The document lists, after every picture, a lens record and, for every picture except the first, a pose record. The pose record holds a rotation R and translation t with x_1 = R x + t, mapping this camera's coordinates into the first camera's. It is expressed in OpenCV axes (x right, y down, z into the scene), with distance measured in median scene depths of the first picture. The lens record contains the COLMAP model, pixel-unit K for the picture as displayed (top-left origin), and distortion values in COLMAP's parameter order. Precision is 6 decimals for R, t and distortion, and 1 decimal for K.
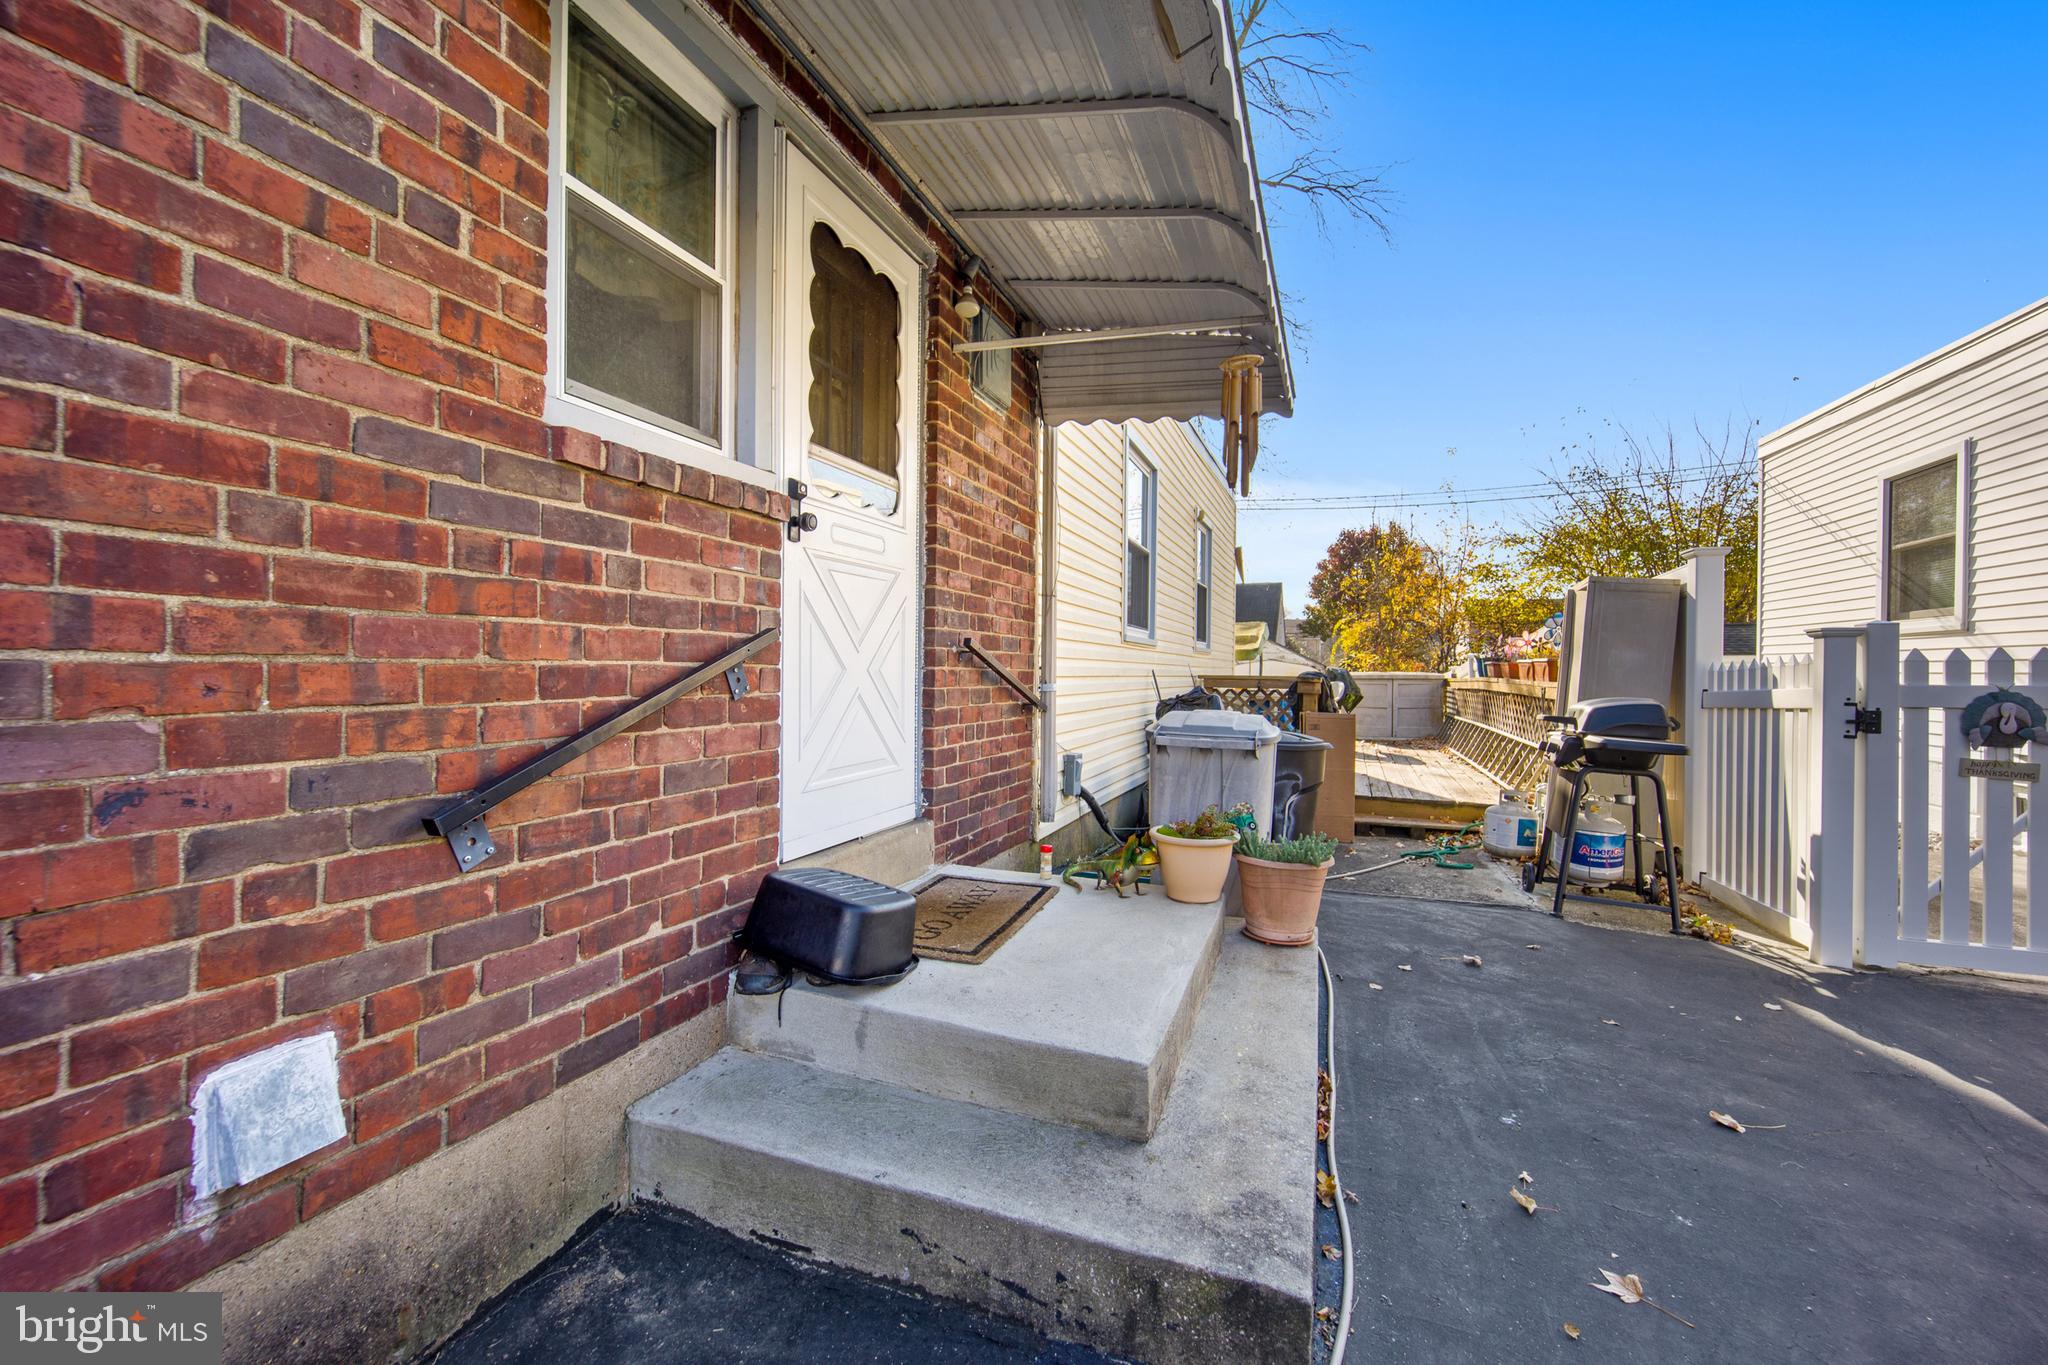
lens RADIAL K [[836.6, 0, 1017.1], [0, 836.6, 674.3], [0, 0, 1]] dist [-0.000520, 0.000009]
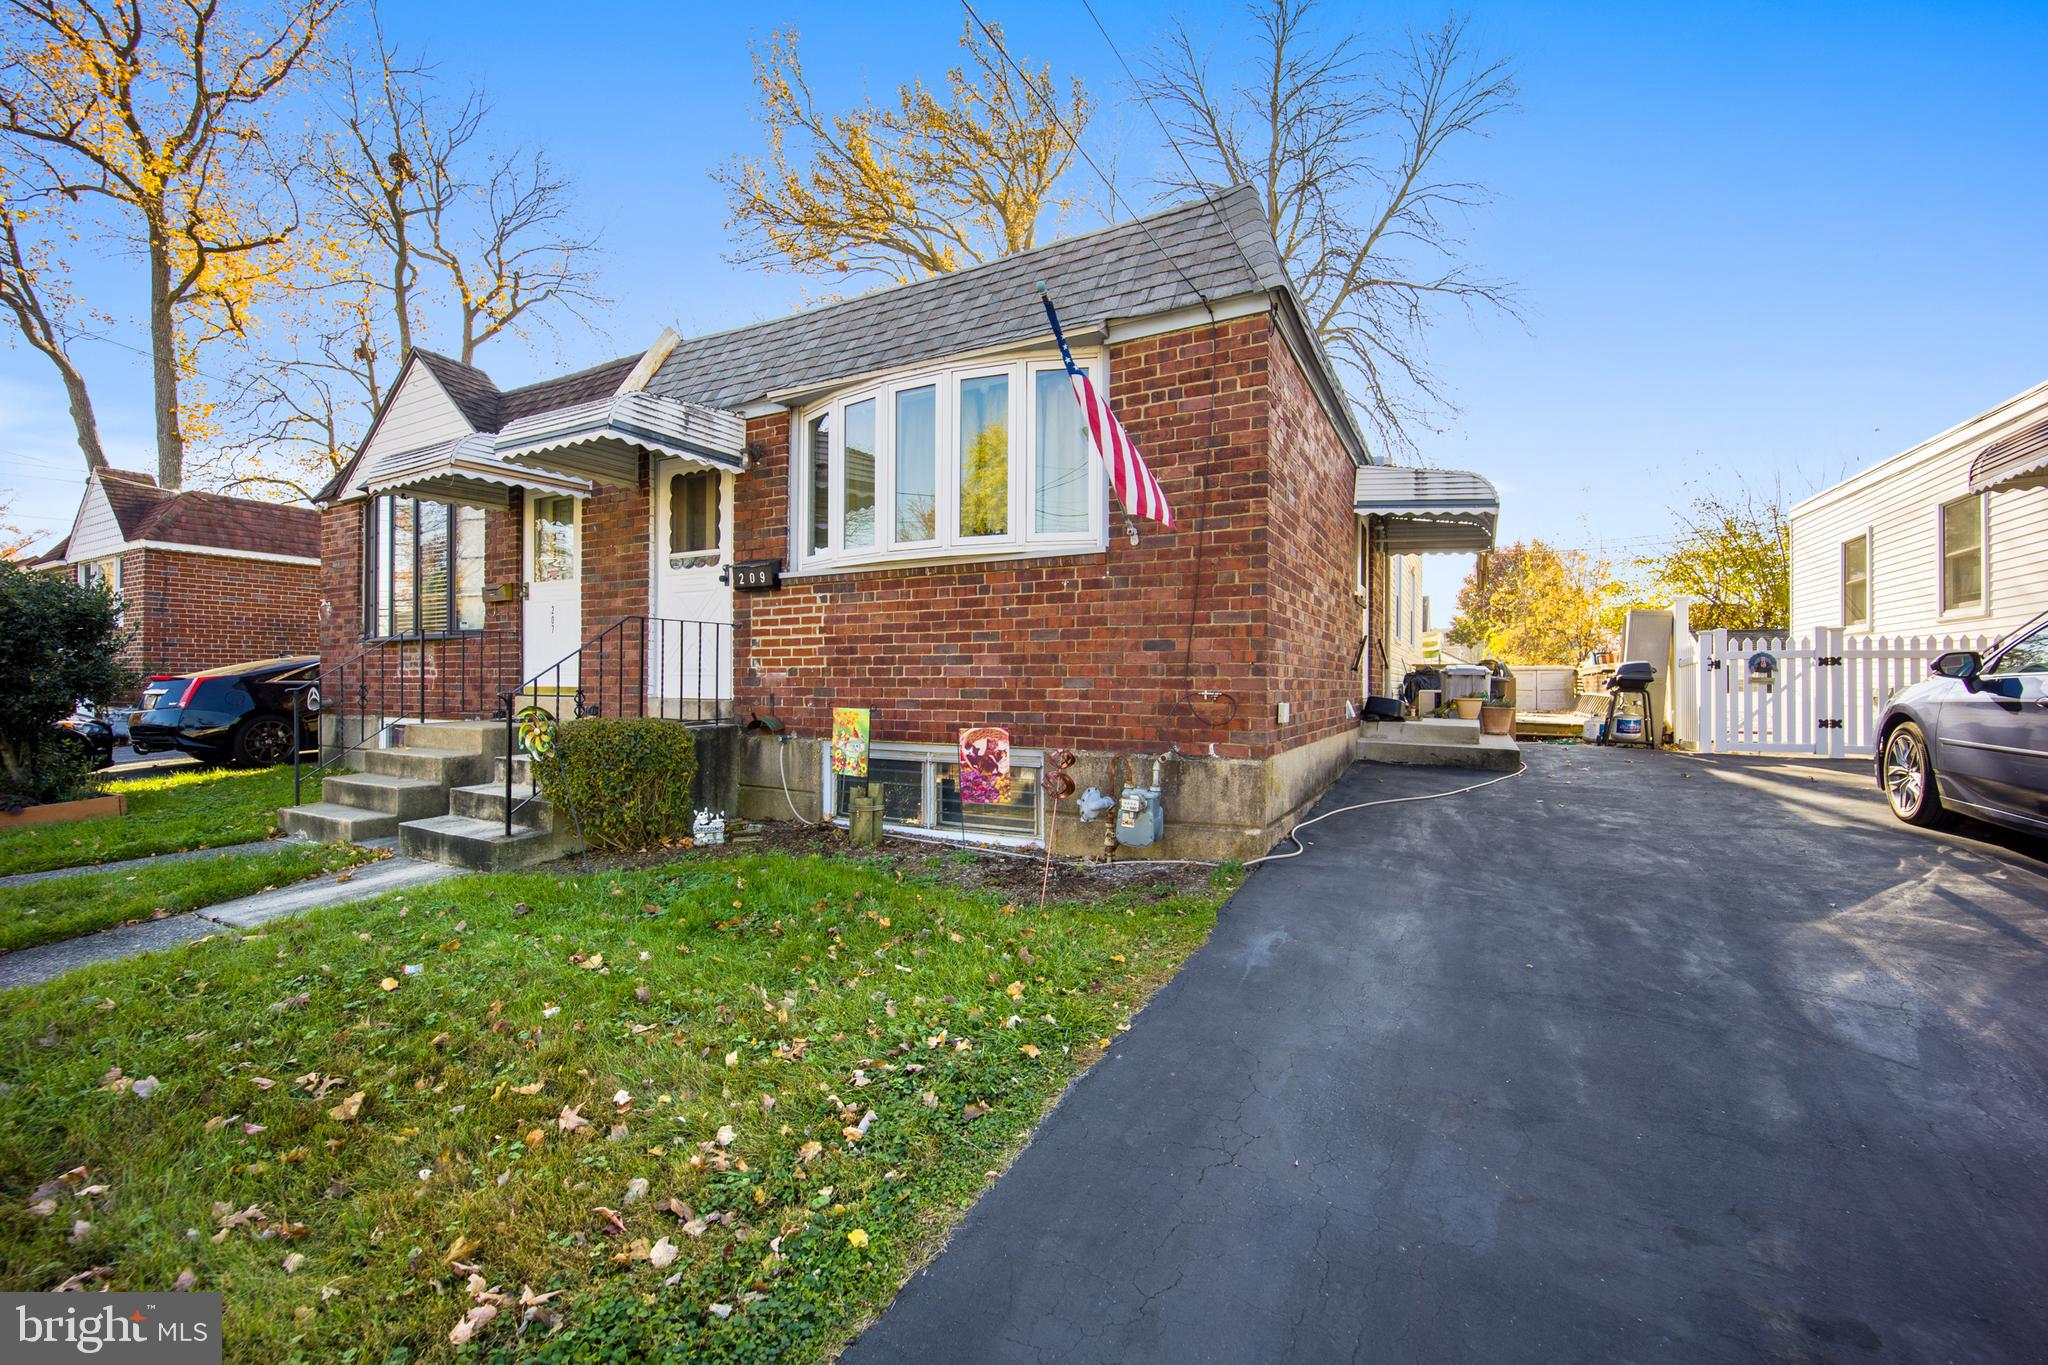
lens RADIAL K [[836.6, 0, 1032.0], [0, 836.6, 676.6], [0, 0, 1]] dist [-0.000520, 0.000009]
pose [[0.992424, -0.008860, -0.122538, -0.154071], [0.007109, 0.999866, -0.014727, 0.020640], [0.122652, 0.013744, 0.992355, -0.348537]]
